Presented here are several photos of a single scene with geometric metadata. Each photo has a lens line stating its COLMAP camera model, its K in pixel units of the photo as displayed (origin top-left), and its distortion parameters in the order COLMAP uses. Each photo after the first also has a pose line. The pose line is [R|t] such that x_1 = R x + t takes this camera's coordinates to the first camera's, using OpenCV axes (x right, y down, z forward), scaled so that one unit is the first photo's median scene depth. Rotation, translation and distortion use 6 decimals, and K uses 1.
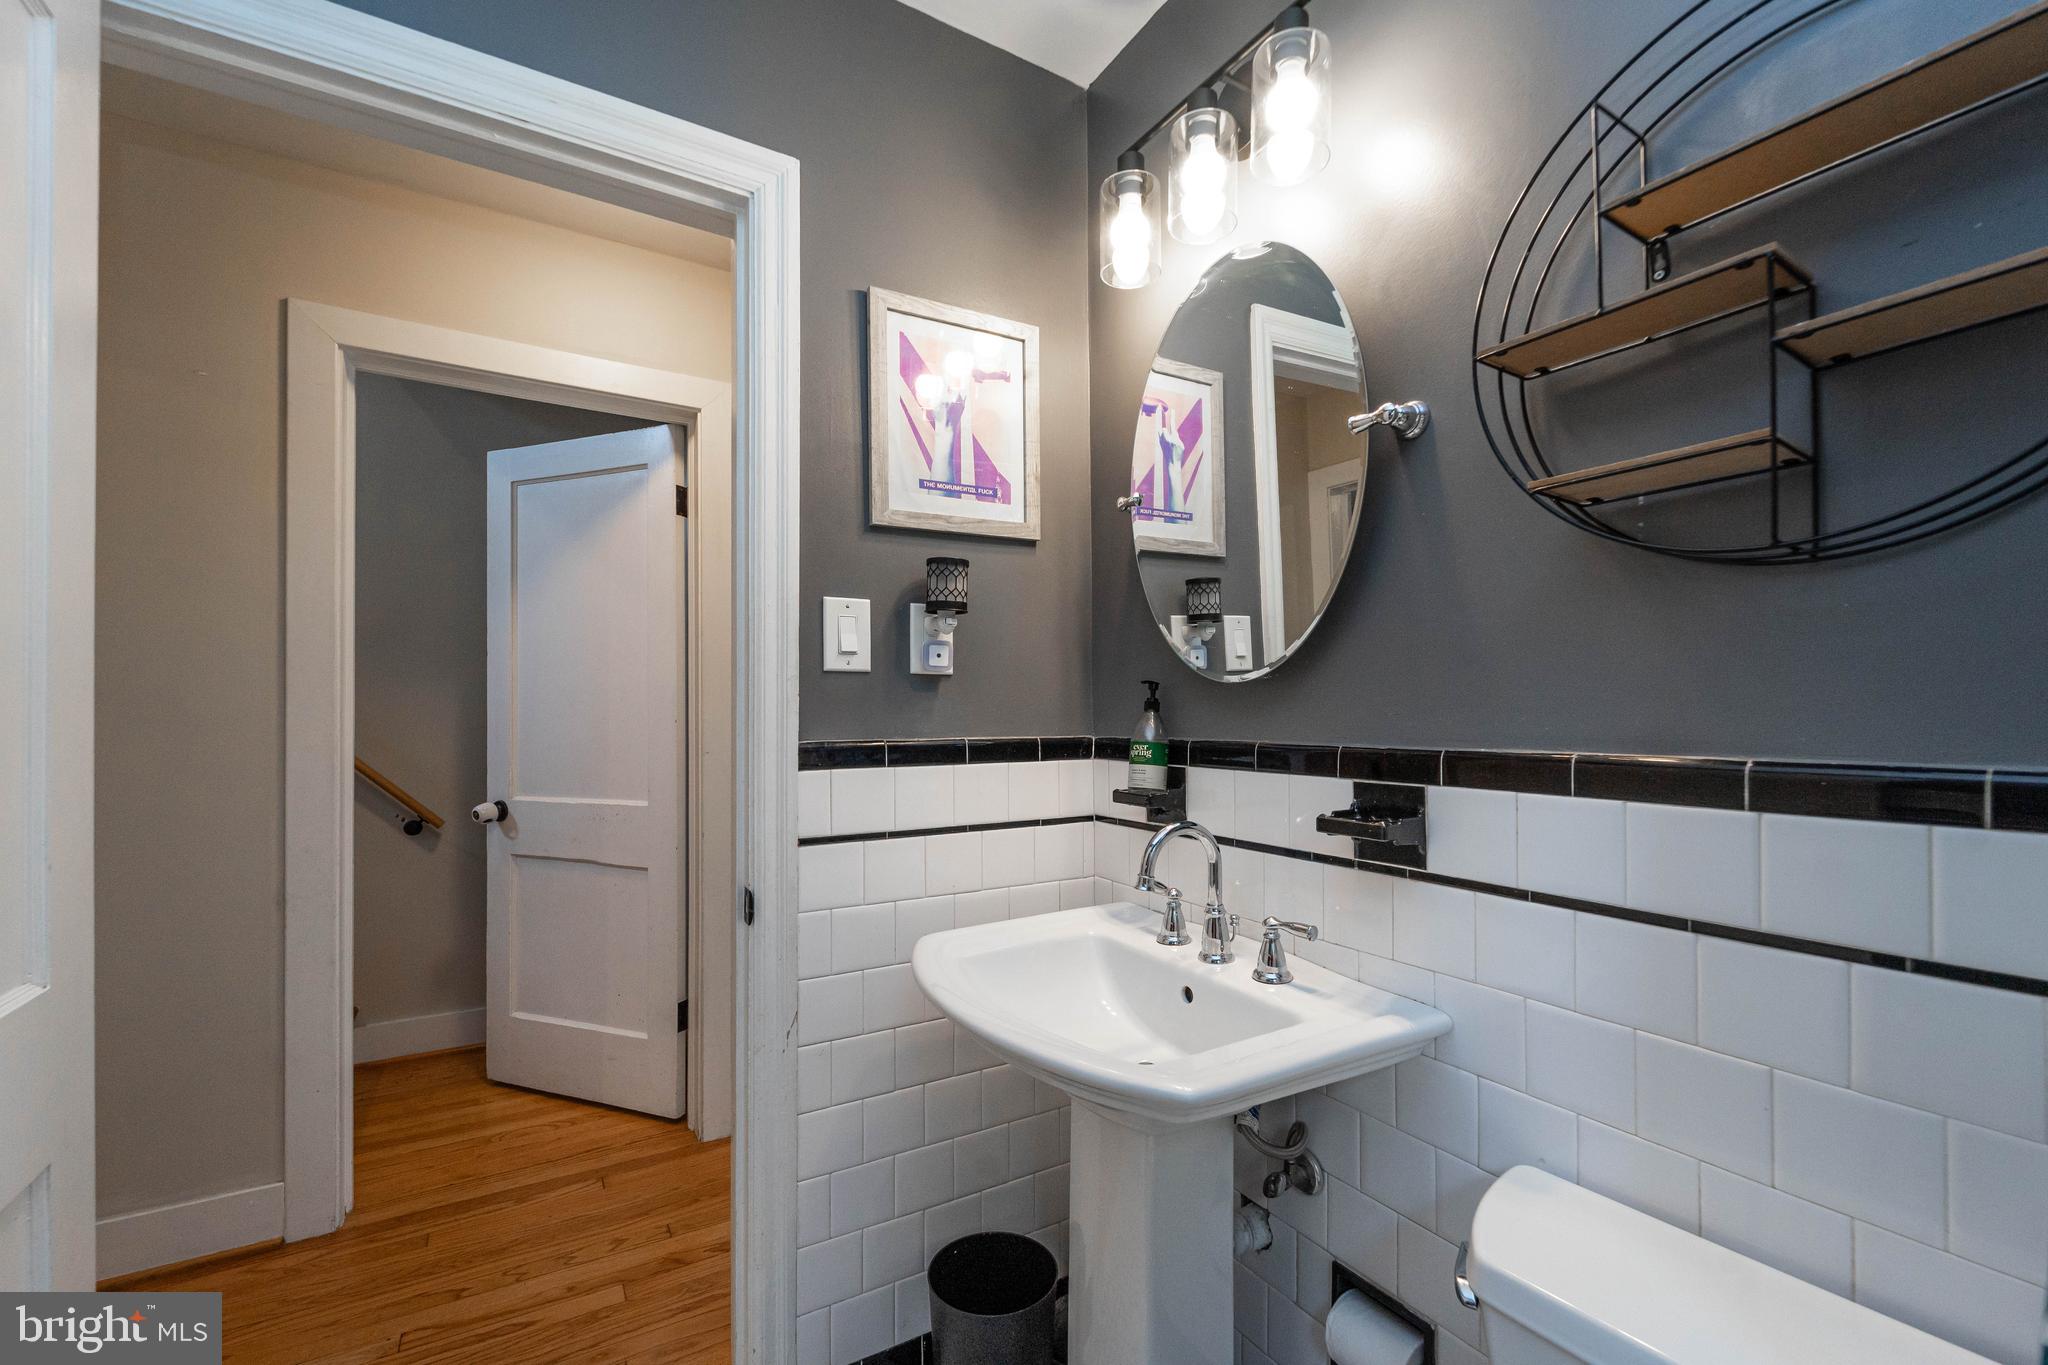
lens RADIAL K [[821.3, 0, 1028.4], [0, 821.3, 686.5], [0, 0, 1]] dist [-0.000300, -0.000388]
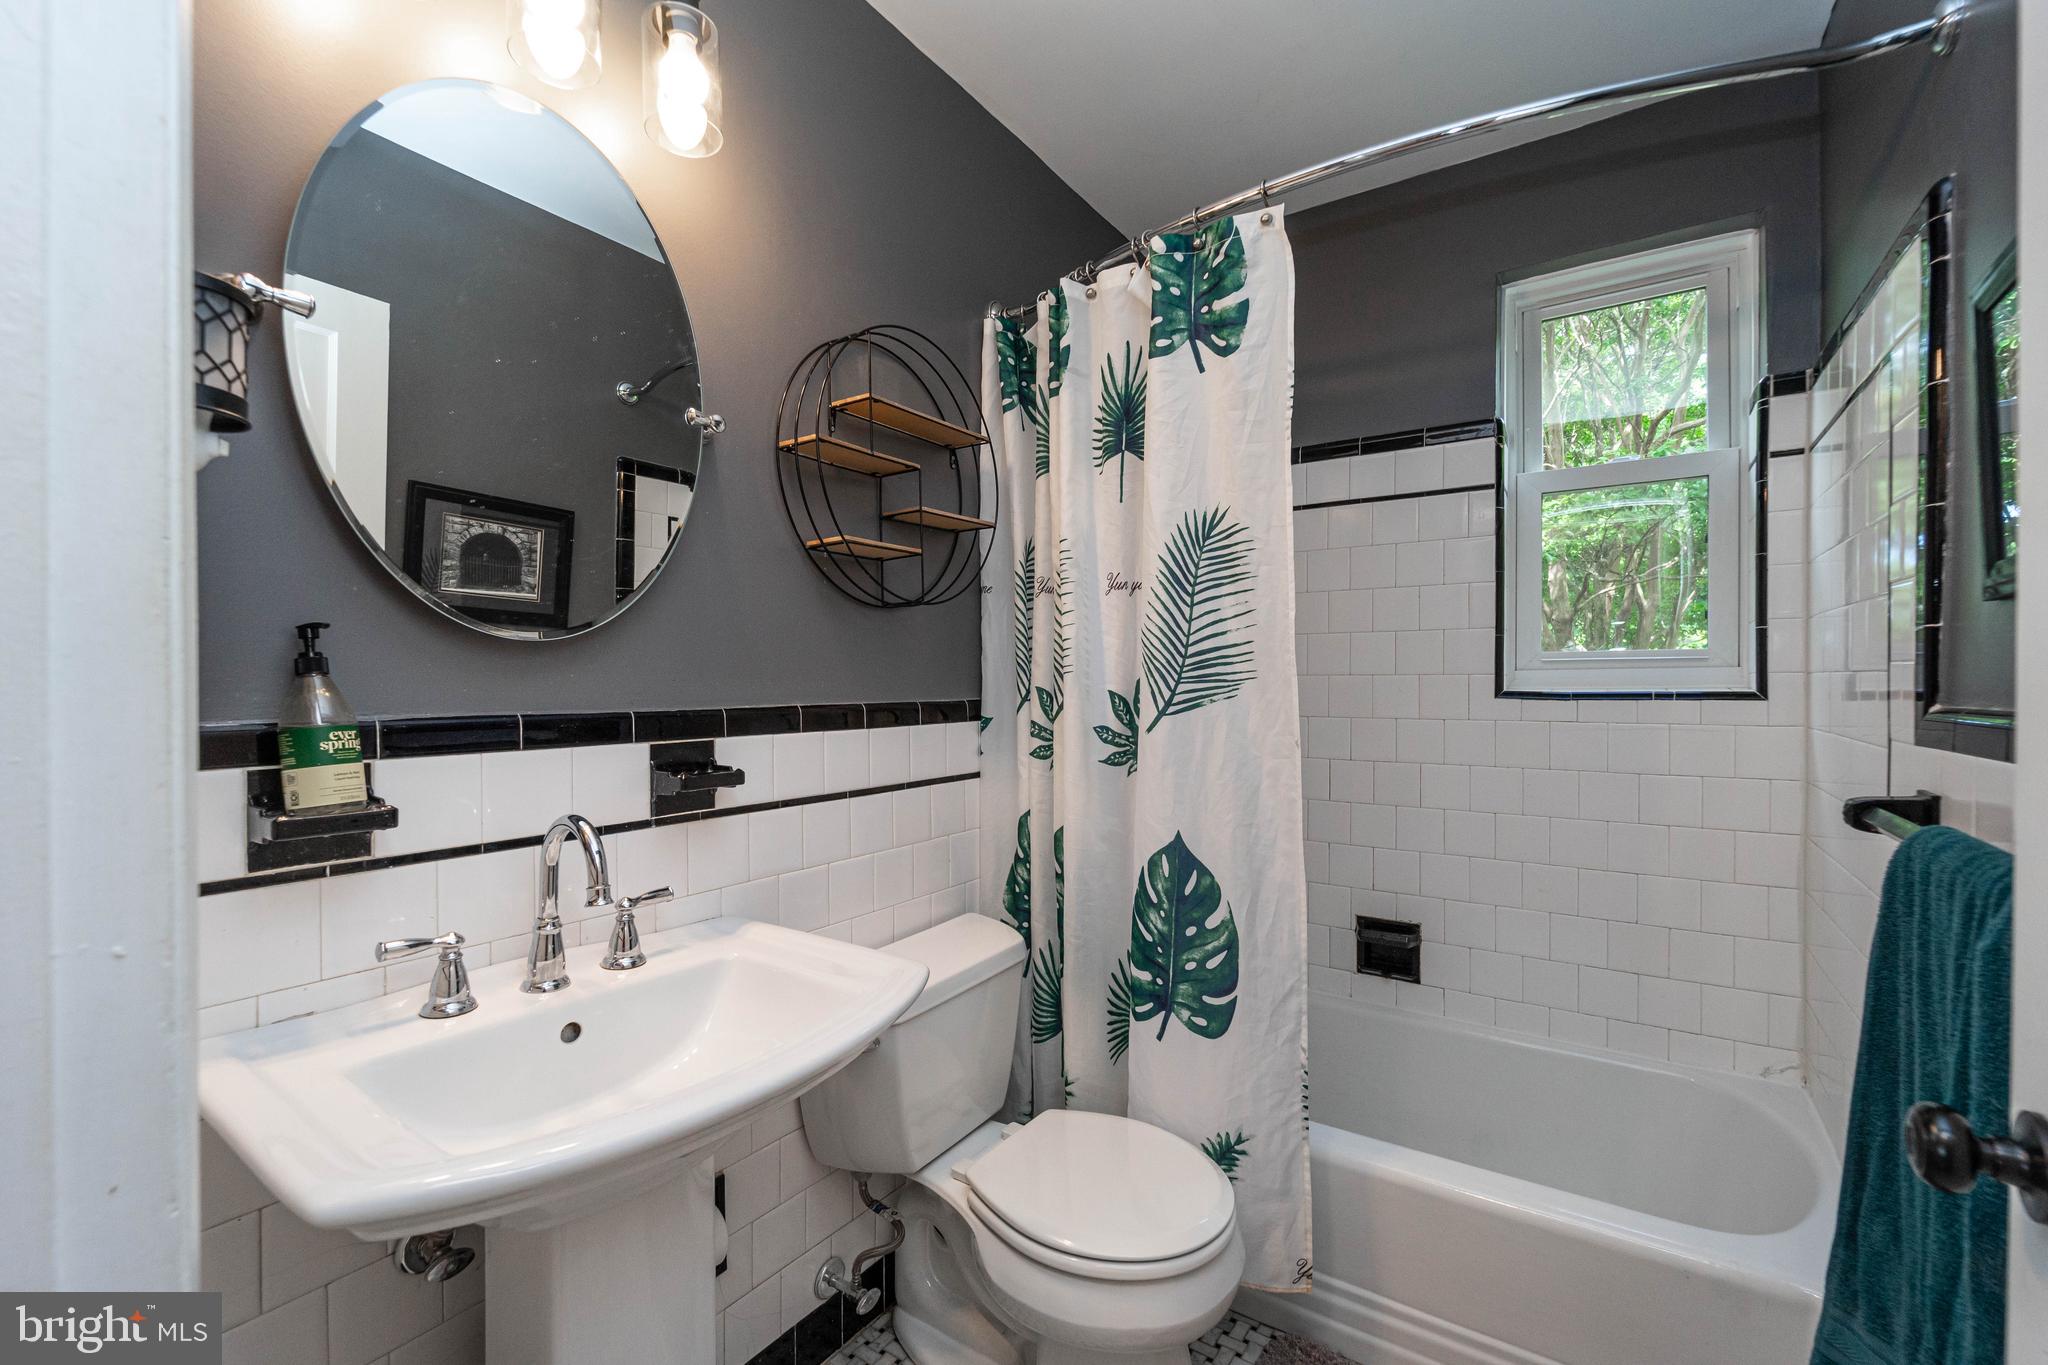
lens RADIAL K [[821.3, 0, 1028.4], [0, 821.3, 686.5], [0, 0, 1]] dist [-0.000300, -0.000388]
pose [[-0.397997, -0.001959, 0.917385, -0.752034], [-0.029834, 0.999496, -0.010809, 0.039764], [-0.916902, -0.031672, -0.397855, 0.982028]]
